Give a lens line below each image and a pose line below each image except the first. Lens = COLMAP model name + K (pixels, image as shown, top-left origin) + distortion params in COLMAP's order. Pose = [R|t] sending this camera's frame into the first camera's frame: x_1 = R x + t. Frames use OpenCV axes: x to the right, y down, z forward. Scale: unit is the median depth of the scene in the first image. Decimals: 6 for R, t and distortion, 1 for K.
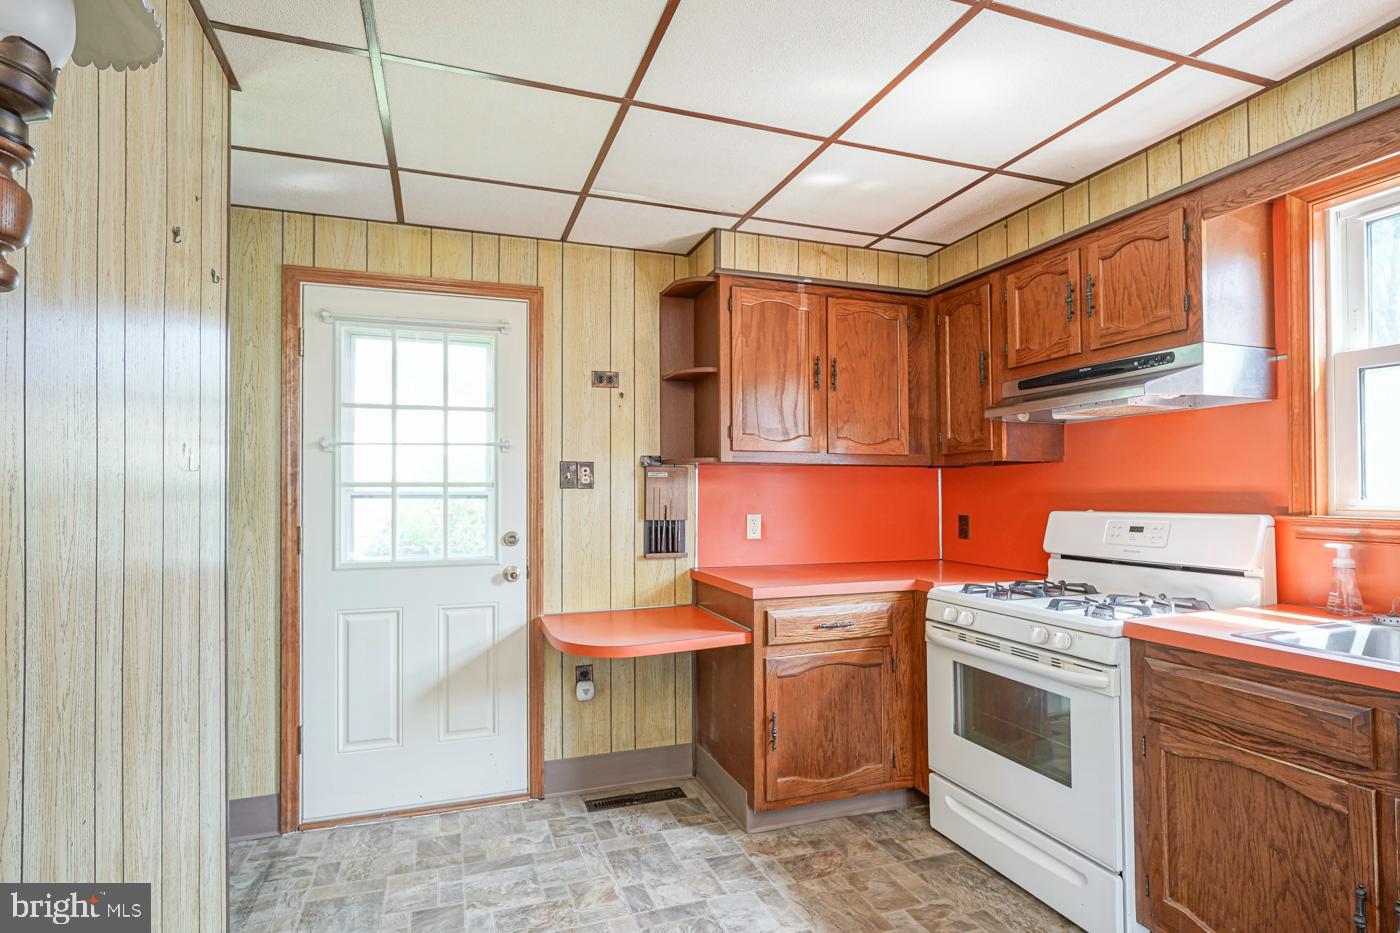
lens RADIAL K [[697.4, 0, 694.0], [0, 697.4, 485.3], [0, 0, 1]] dist [-0.004895, 0.001447]
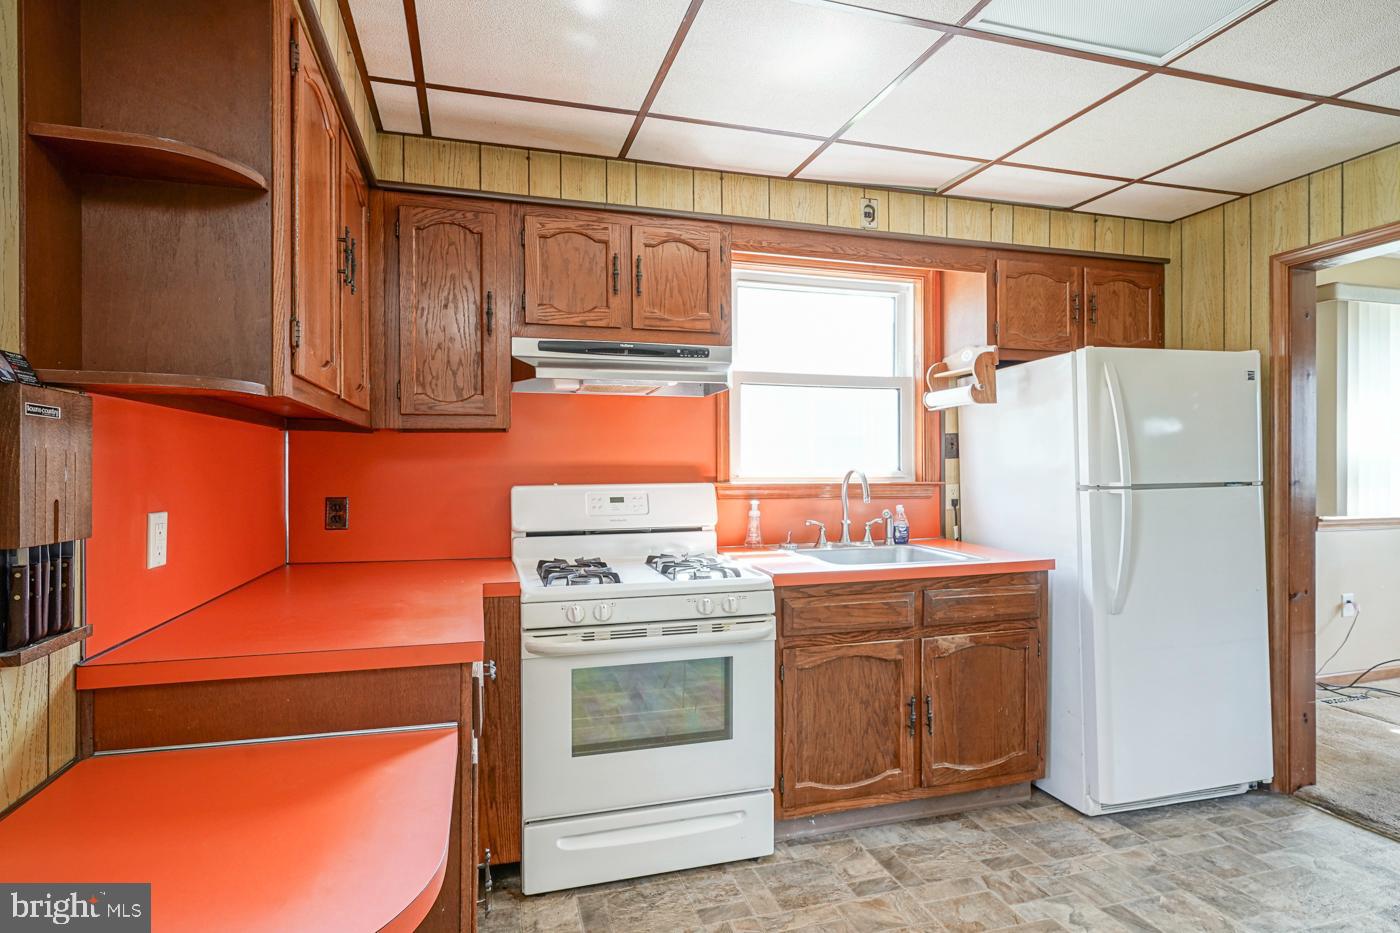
lens RADIAL K [[712.0, 0, 669.8], [0, 712.0, 468.4], [0, 0, 1]] dist [-0.004391, -0.000184]
pose [[0.074927, -0.000698, 0.997189, -0.419787], [-0.010065, 0.999948, 0.001457, 0.010664], [-0.997138, -0.010146, 0.074916, 0.753358]]
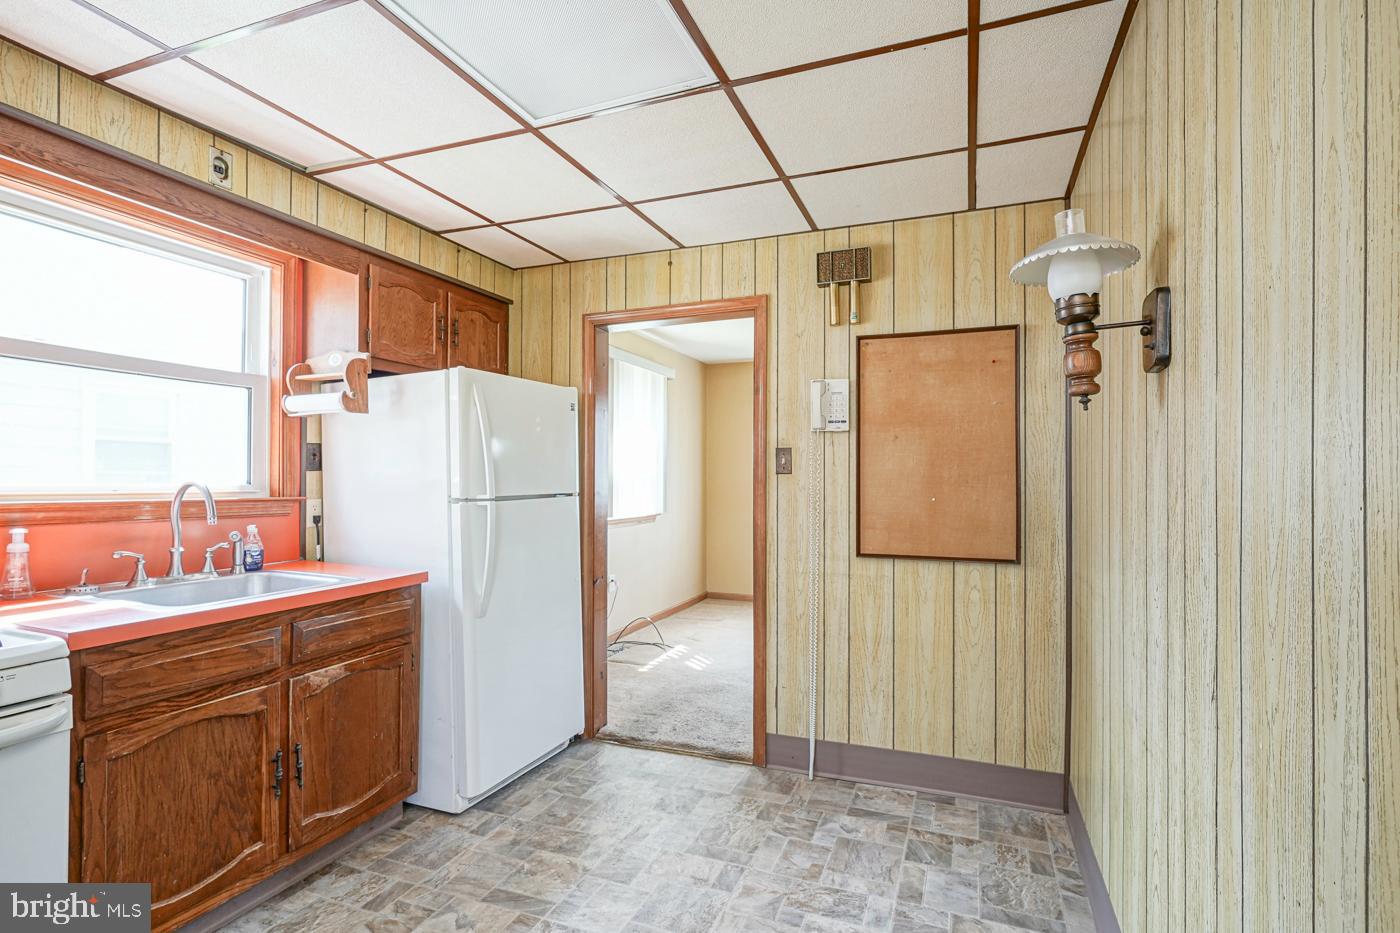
lens RADIAL K [[705.7, 0, 701.0], [0, 705.7, 473.4], [0, 0, 1]] dist [-0.005097, 0.002378]
pose [[-0.751640, 0.005770, 0.659548, -0.343638], [-0.009730, 0.999756, -0.019835, 0.010333], [-0.659502, -0.021326, -0.751400, 0.787340]]
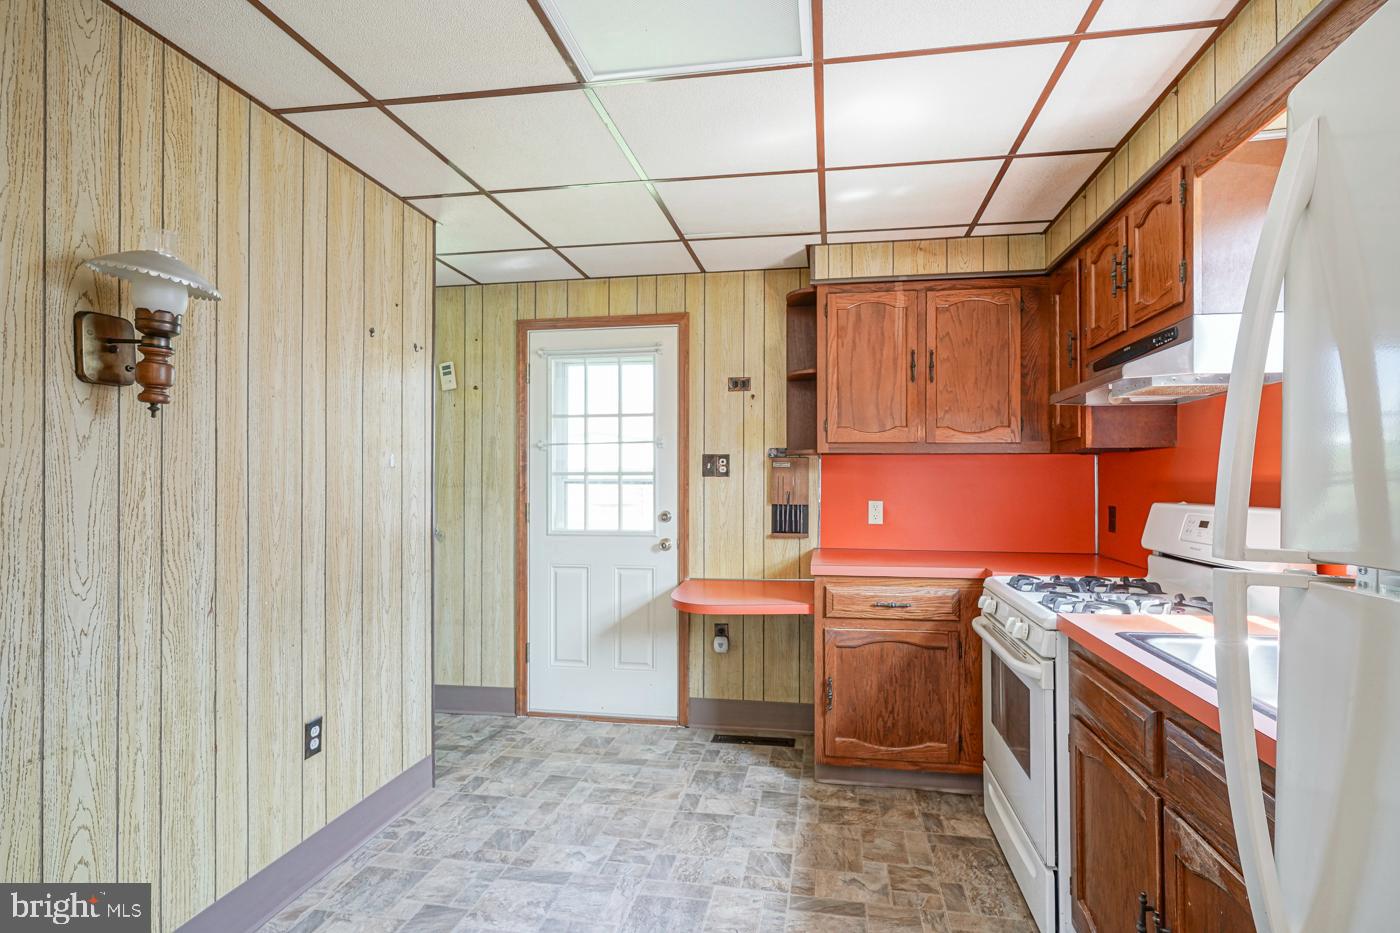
lens RADIAL K [[701.8, 0, 716.2], [0, 701.8, 478.9], [0, 0, 1]] dist [-0.002204, 0.002133]
pose [[0.874565, 0.002787, -0.484900, 0.470223], [0.002508, 0.999944, 0.010270, -0.004399], [0.484901, -0.010198, 0.874510, -0.066808]]
